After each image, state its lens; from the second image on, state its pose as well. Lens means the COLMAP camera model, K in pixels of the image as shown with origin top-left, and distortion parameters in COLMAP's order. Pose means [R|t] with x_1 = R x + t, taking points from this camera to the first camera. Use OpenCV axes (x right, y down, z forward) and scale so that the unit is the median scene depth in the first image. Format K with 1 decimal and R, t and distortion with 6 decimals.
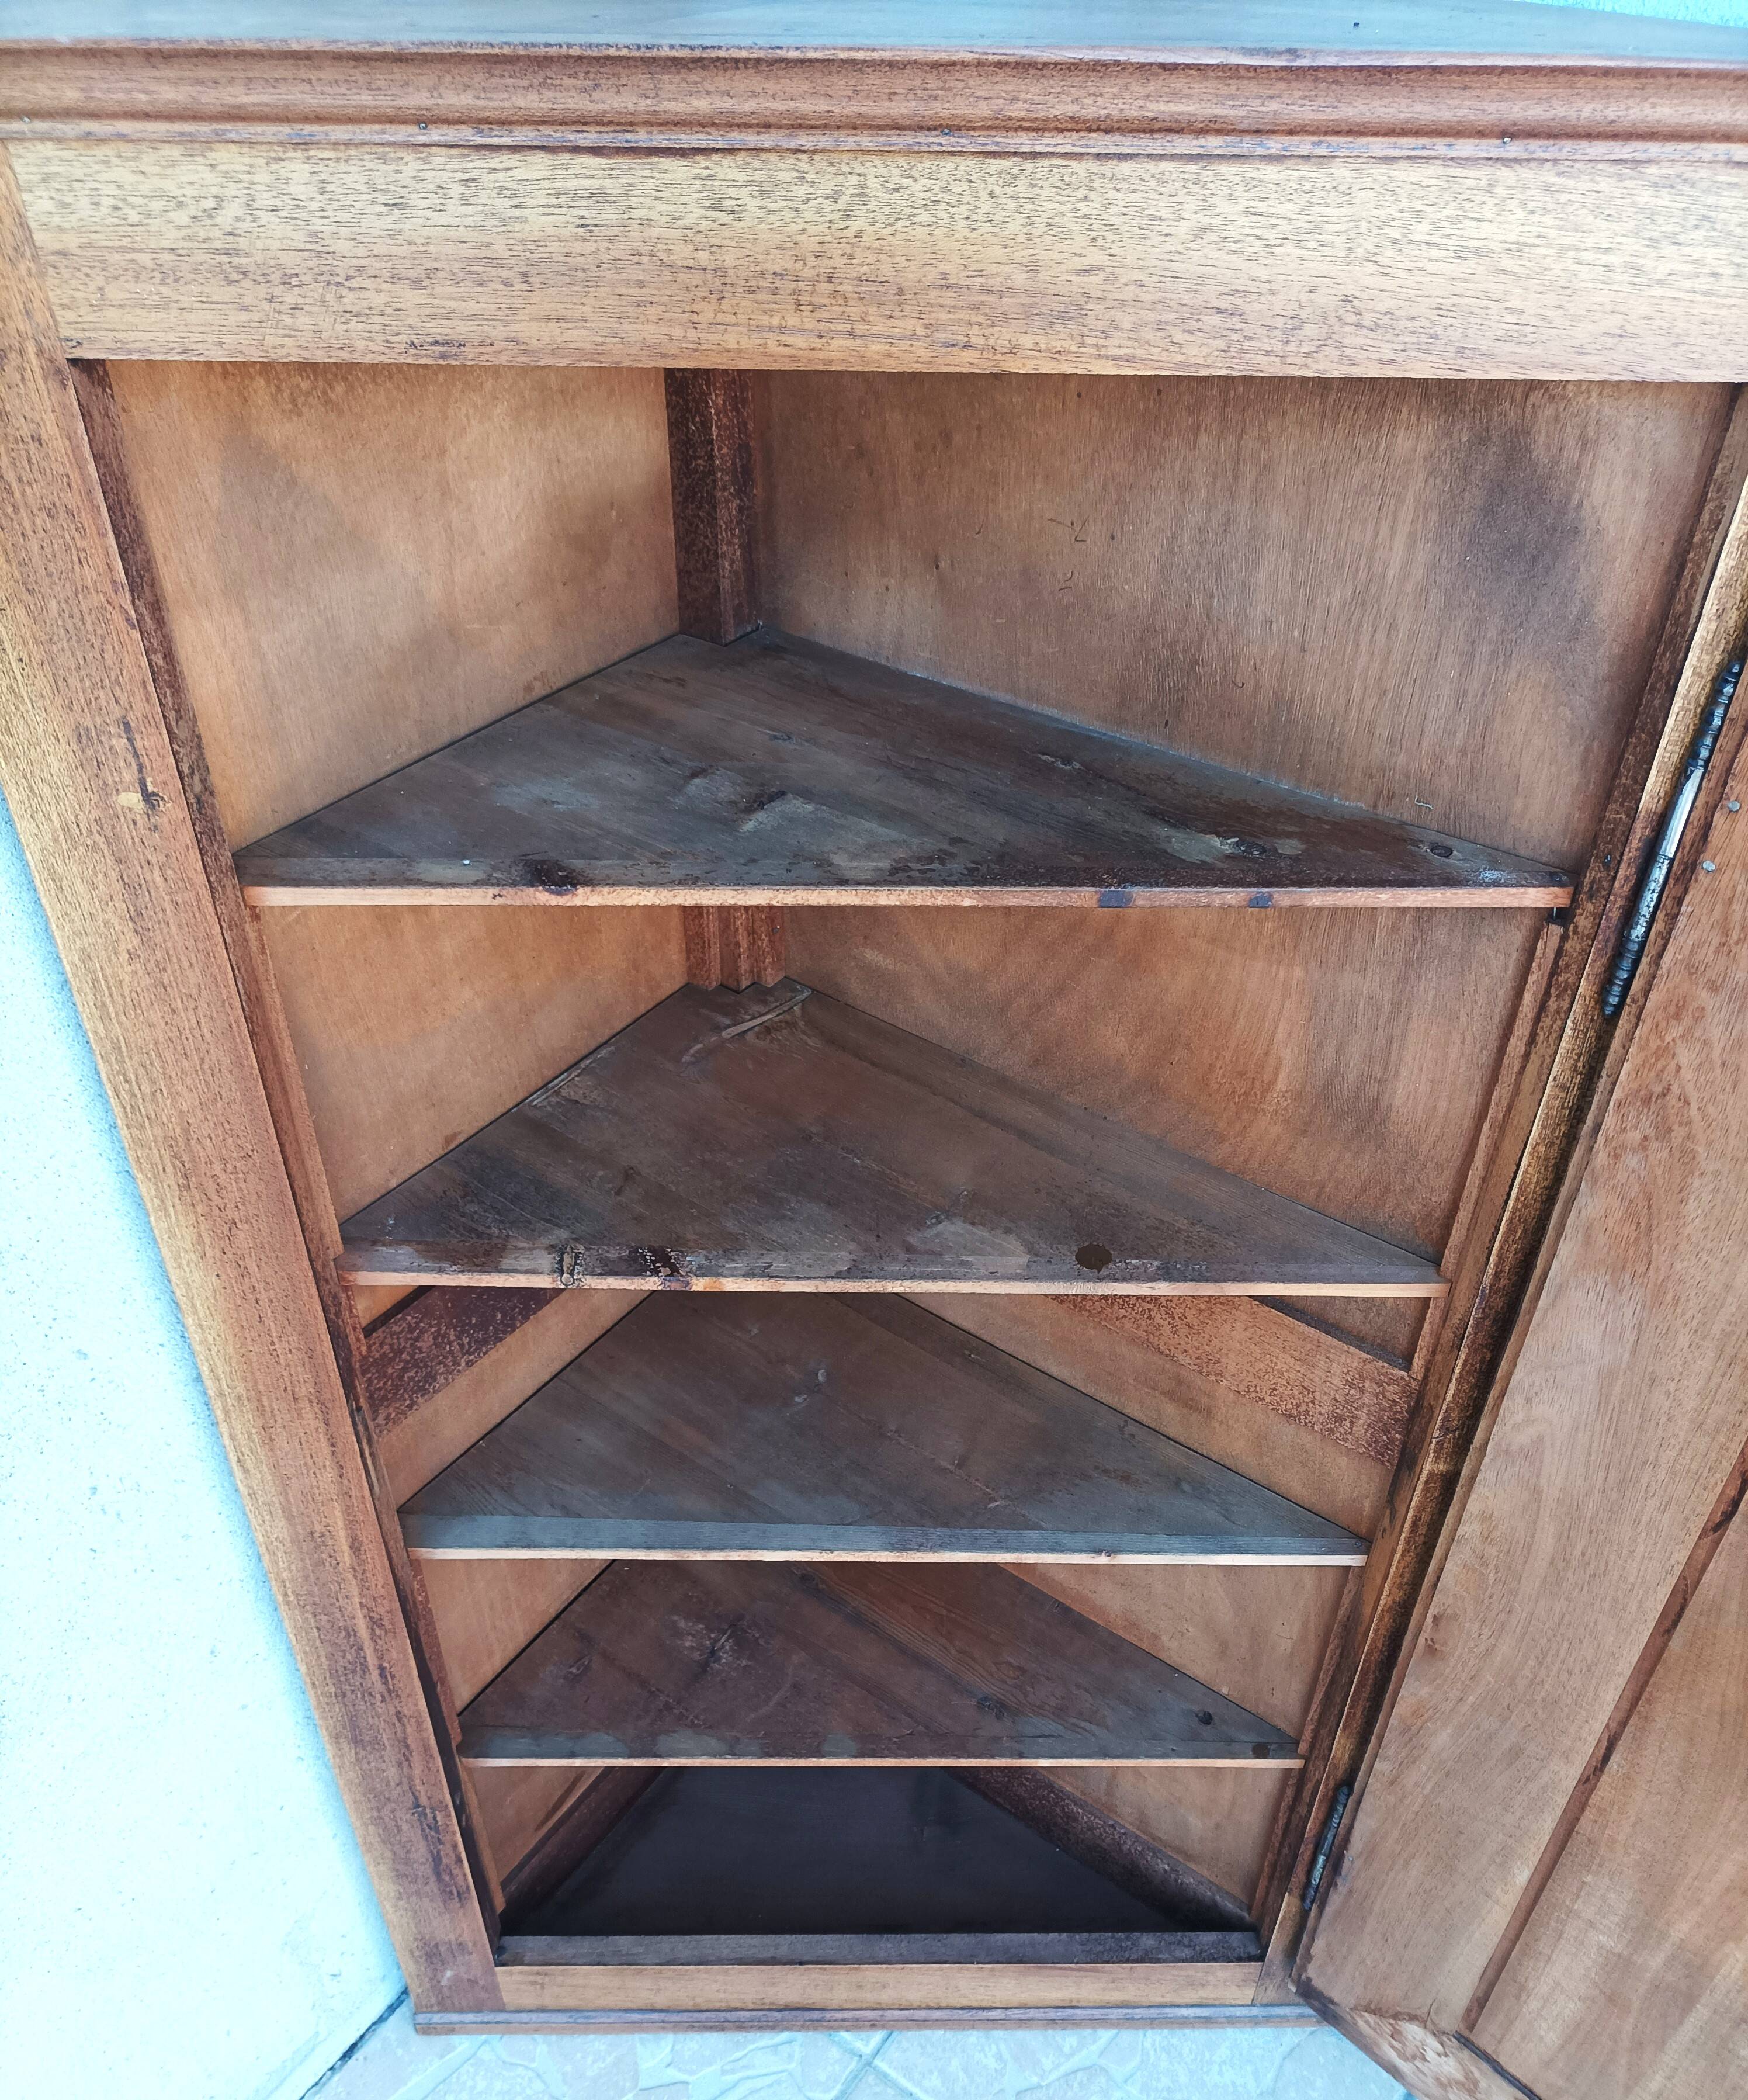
lens RADIAL K [[1736.6, 0, 876.3], [0, 1736.6, 1176.5], [0, 0, 1]] dist [0.008385, 0.000102]
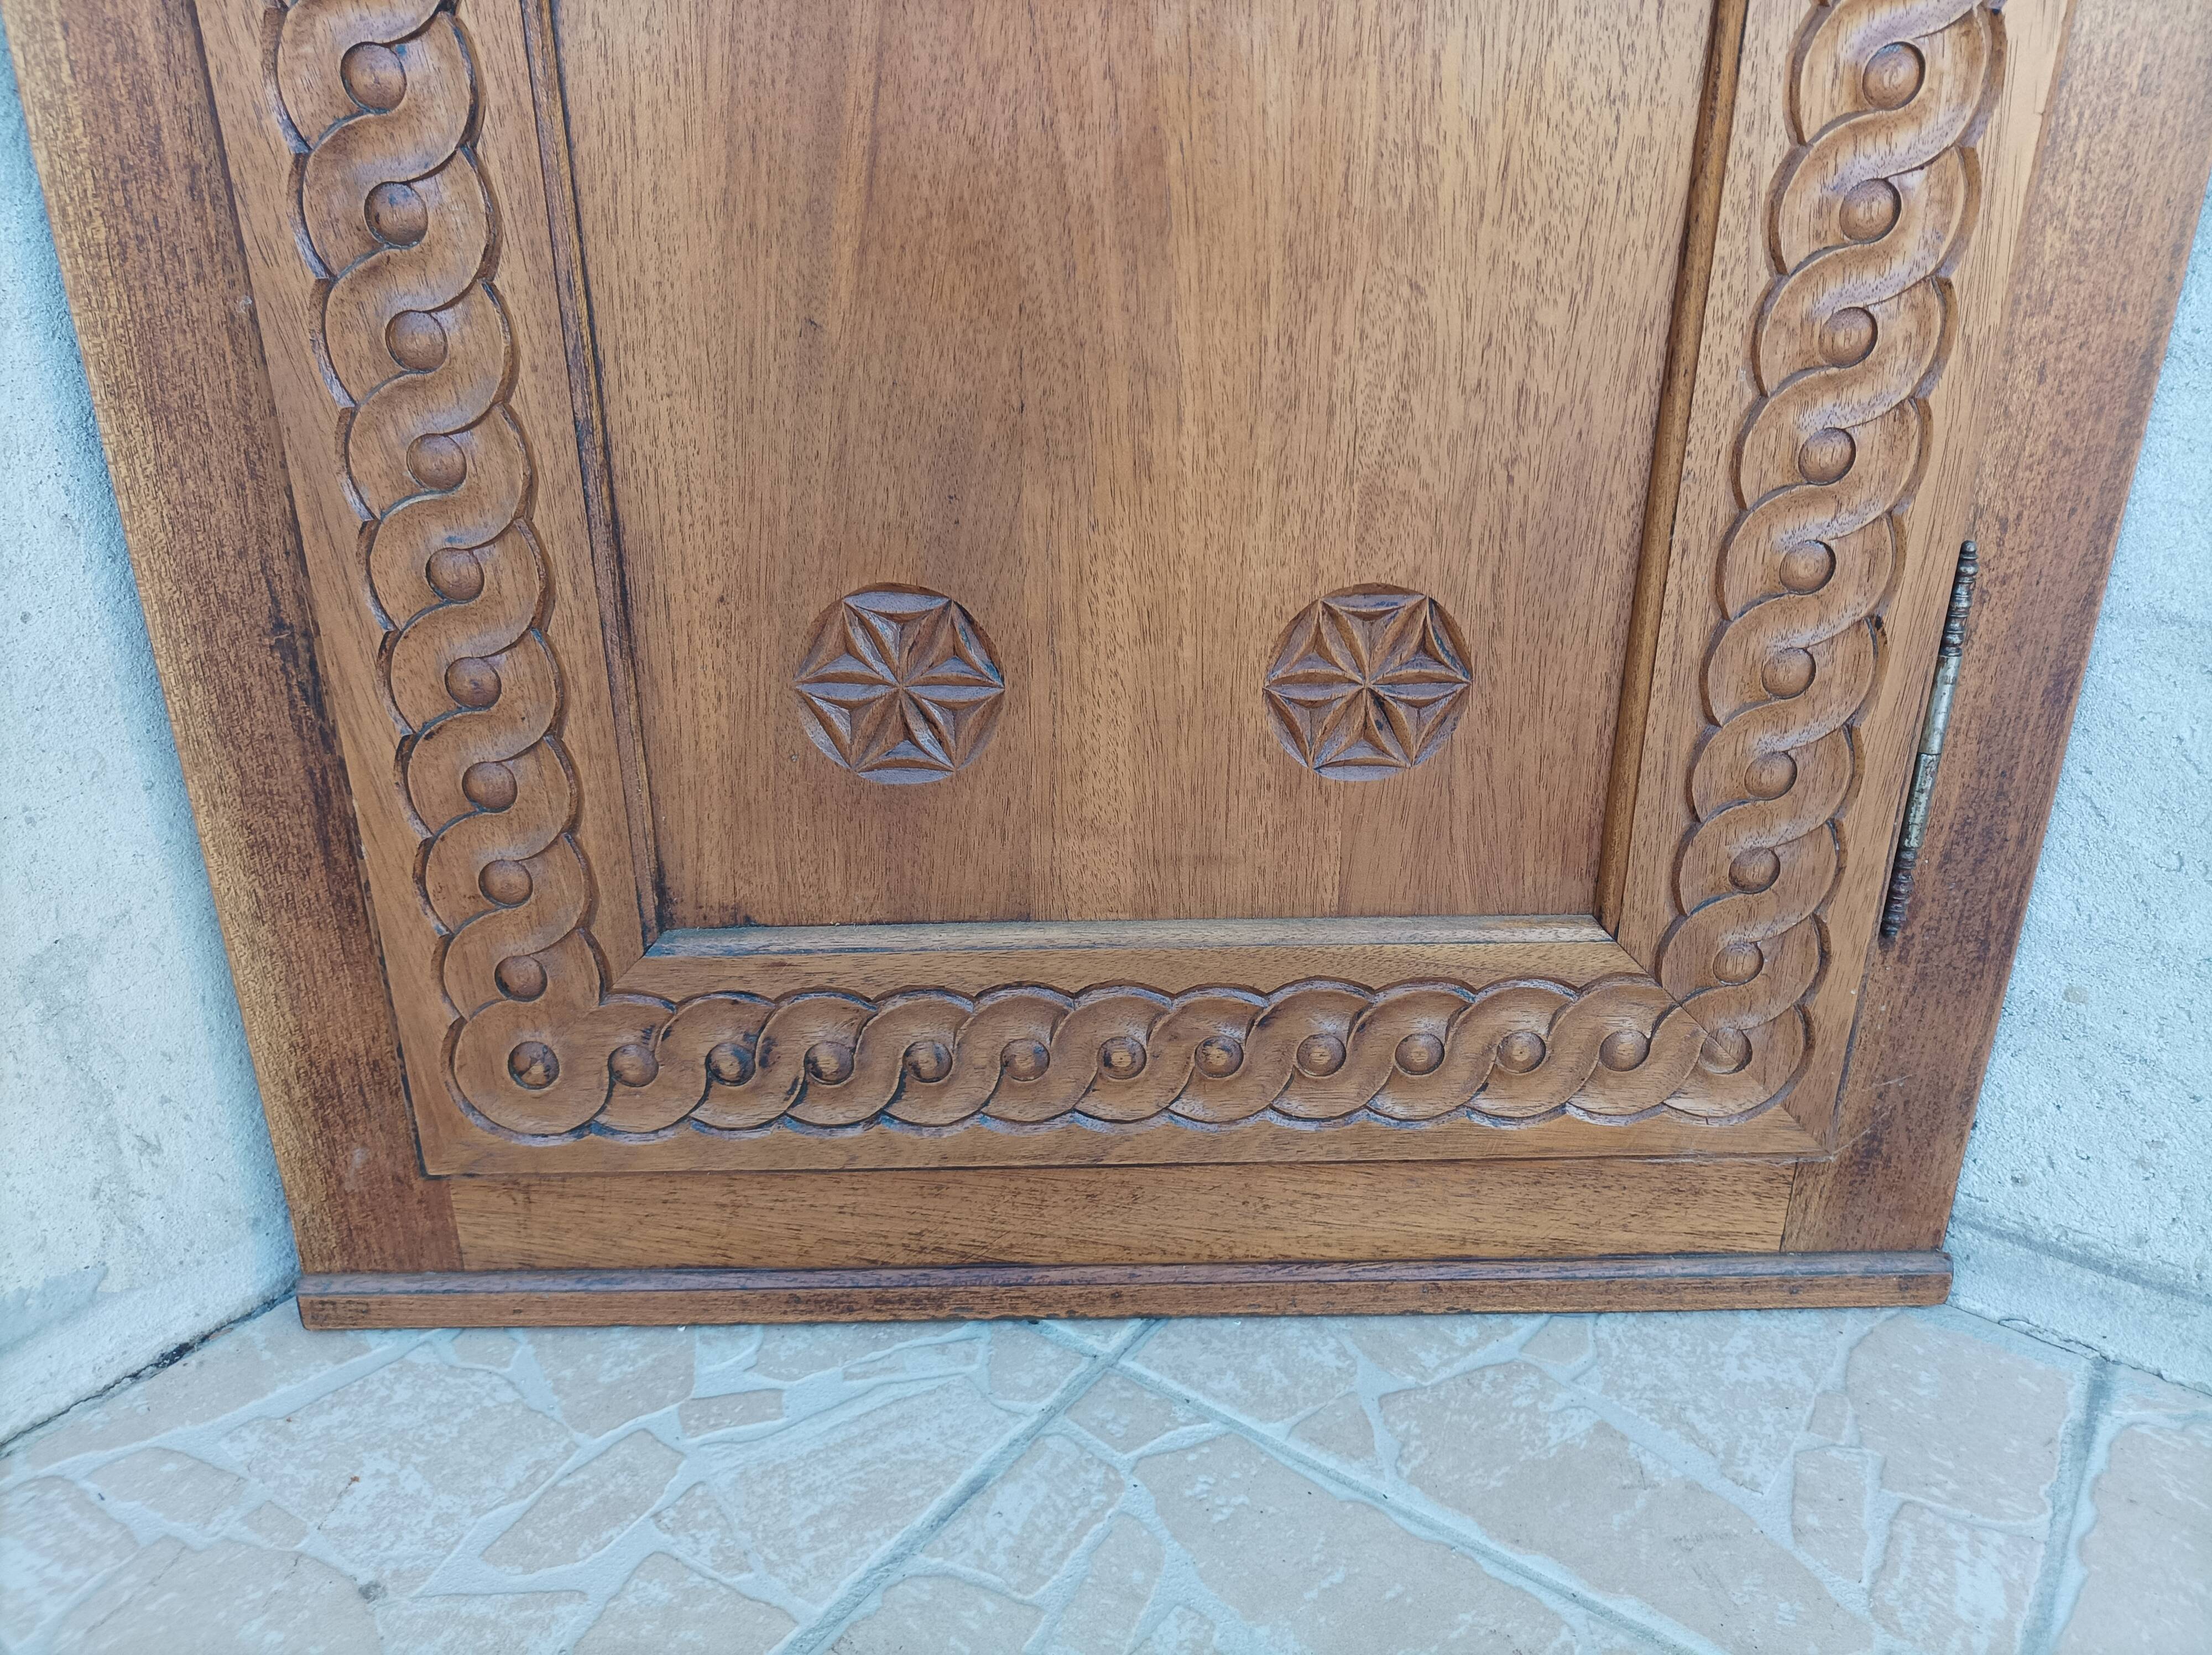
lens RADIAL K [[1642.3, 0, 1114.9], [0, 1642.3, 831.4], [0, 0, 1]] dist [0.019235, -0.011461]
pose [[0.999918, -0.011726, 0.005087, -0.005647], [0.012681, 0.959976, -0.279796, 0.816516], [-0.001603, 0.279837, 0.960046, 0.739183]]
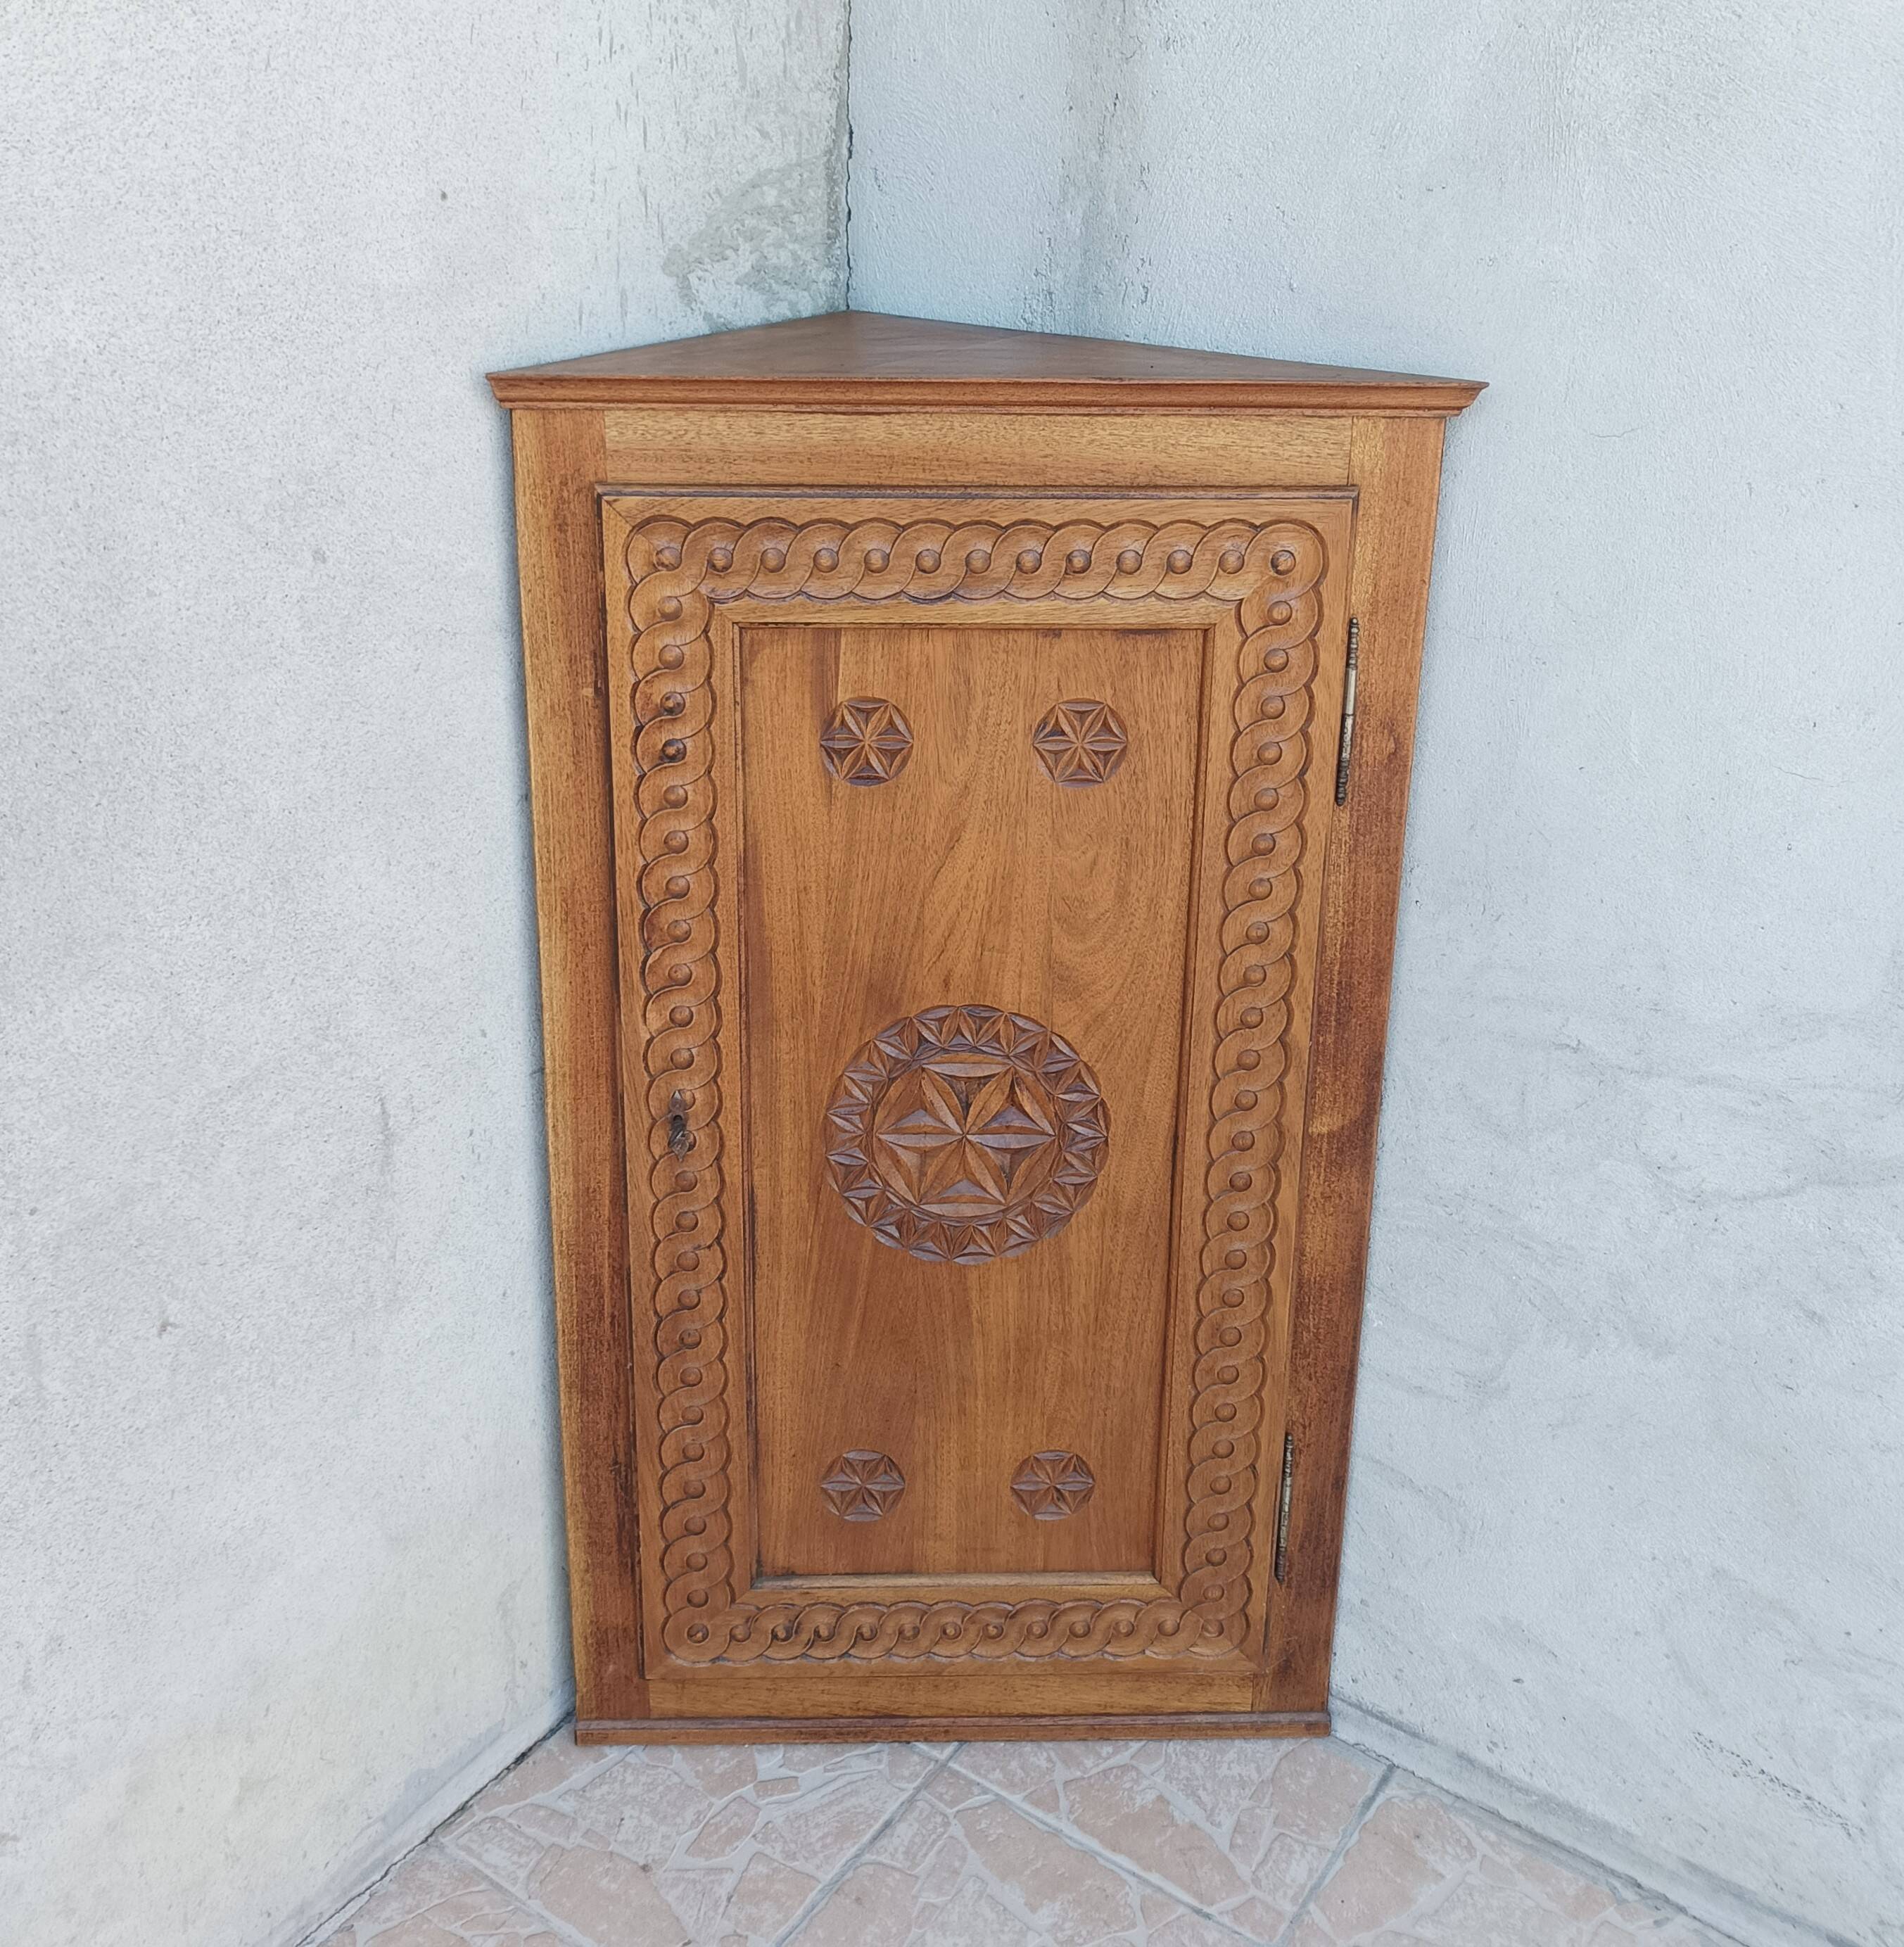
lens RADIAL K [[2092.4, 0, 906.5], [0, 2092.4, 740.0], [0, 0, 1]] dist [0.022906, 0.000000]
pose [[0.999953, -0.004413, 0.008607, -0.066598], [0.007185, 0.934632, -0.355545, 0.597818], [-0.006475, 0.355590, 0.934620, -1.068215]]
